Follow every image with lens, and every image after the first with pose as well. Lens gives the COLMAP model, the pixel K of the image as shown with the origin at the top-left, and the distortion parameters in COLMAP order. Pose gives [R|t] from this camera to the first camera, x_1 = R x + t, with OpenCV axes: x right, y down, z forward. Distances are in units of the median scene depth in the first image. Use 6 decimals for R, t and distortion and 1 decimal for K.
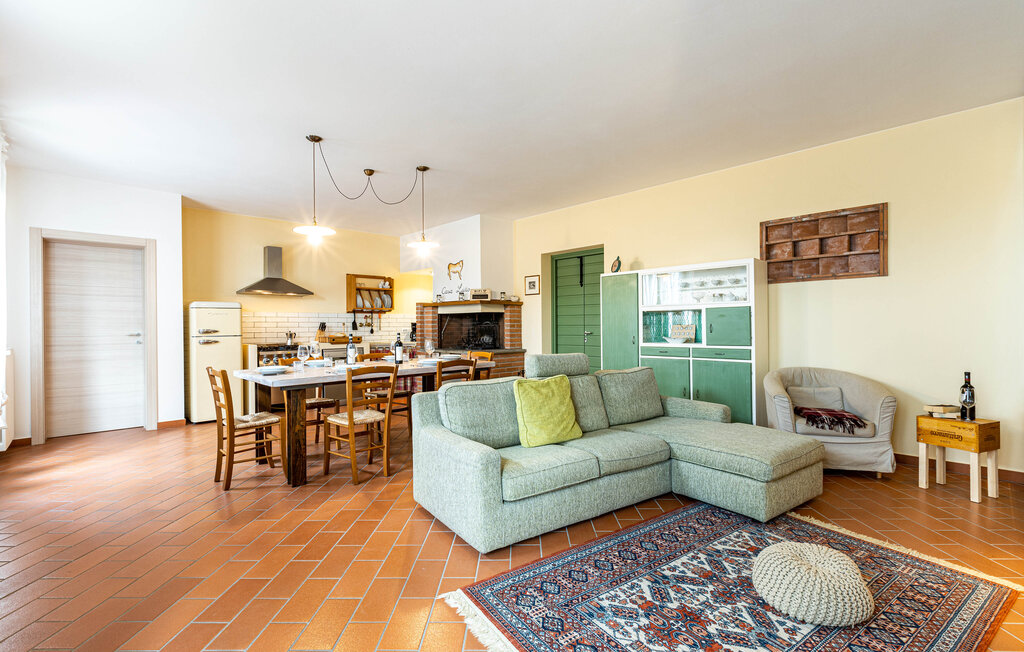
lens RADIAL K [[455.9, 0, 515.8], [0, 455.9, 323.7], [0, 0, 1]] dist [0.001608, 0.000478]
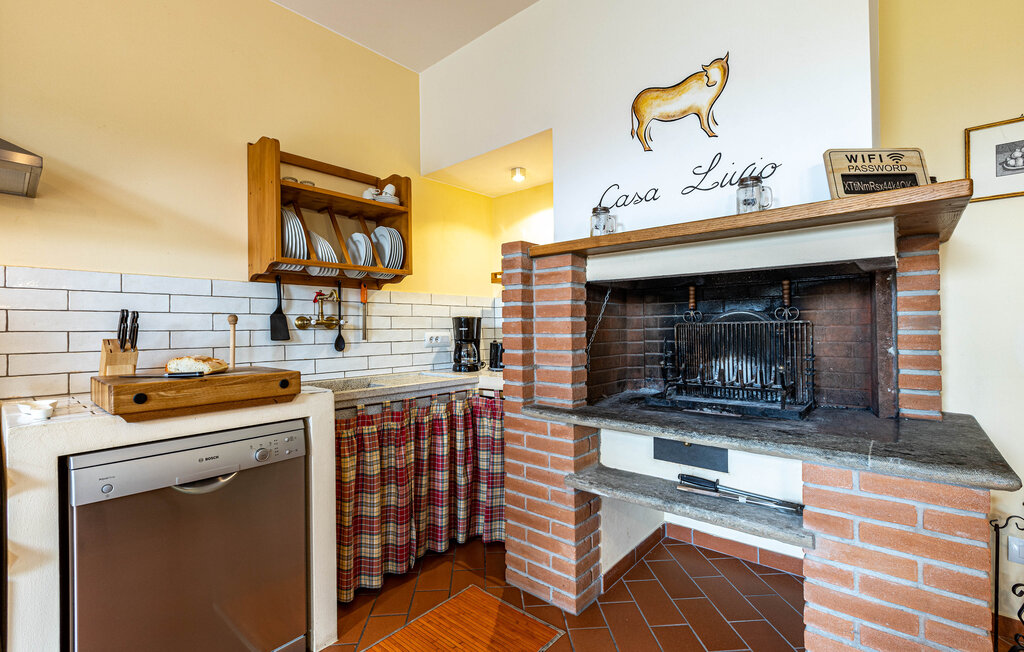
lens RADIAL K [[455.9, 0, 514.1], [0, 455.9, 325.7], [0, 0, 1]] dist [0.001608, 0.000478]
pose [[0.996490, -0.003065, 0.083661, -0.379175], [0.003226, 0.999993, -0.001787, 0.008762], [-0.083655, 0.002051, 0.996493, 1.156583]]
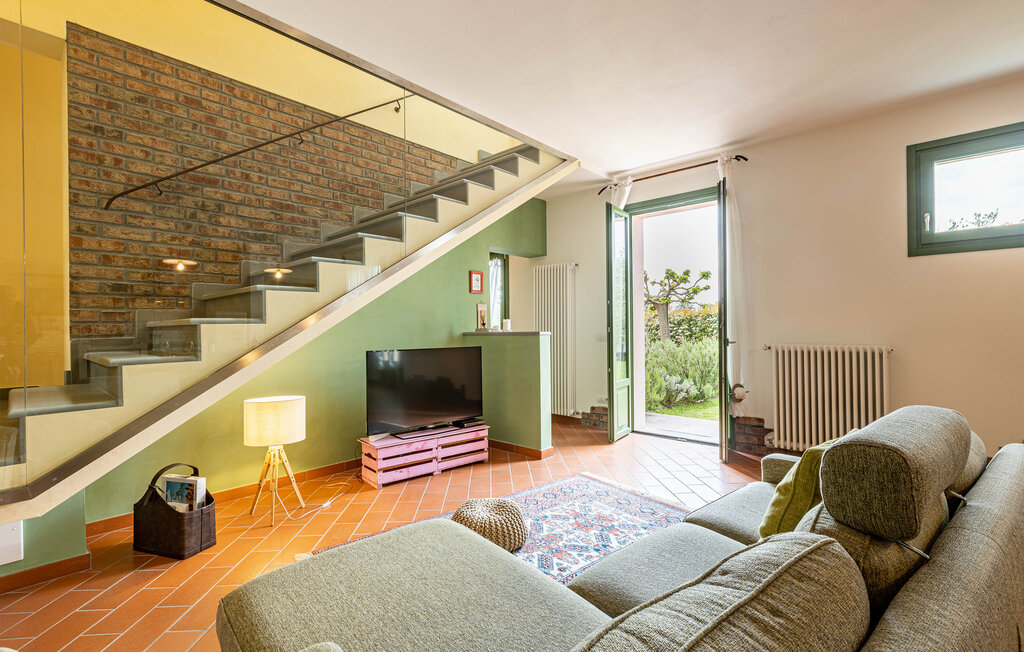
lens RADIAL K [[455.9, 0, 517.5], [0, 455.9, 326.3], [0, 0, 1]] dist [0.001608, 0.000478]
pose [[-0.997510, 0.019756, -0.067701, 0.268187], [0.020063, 0.999791, -0.003853, 0.001583], [0.067611, -0.005202, -0.997698, 0.964136]]
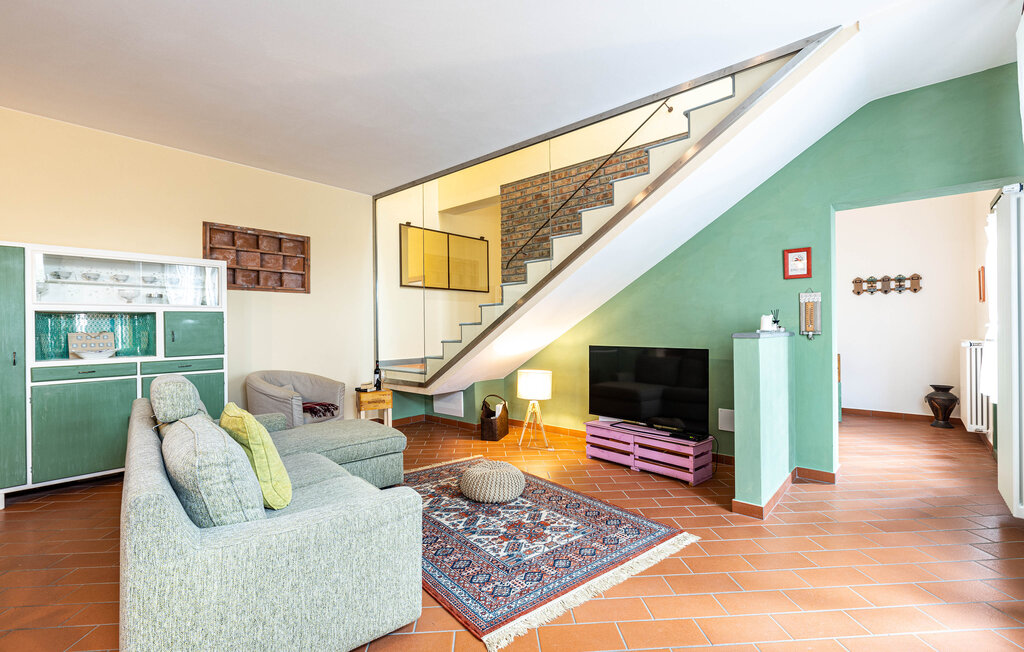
lens RADIAL K [[455.9, 0, 512.9], [0, 455.9, 325.8], [0, 0, 1]] dist [0.001608, 0.000478]
pose [[-0.080850, 0.013293, 0.996638, -0.431981], [0.005844, 0.999900, -0.012863, 0.005457], [-0.996709, 0.004784, -0.080920, 0.443353]]
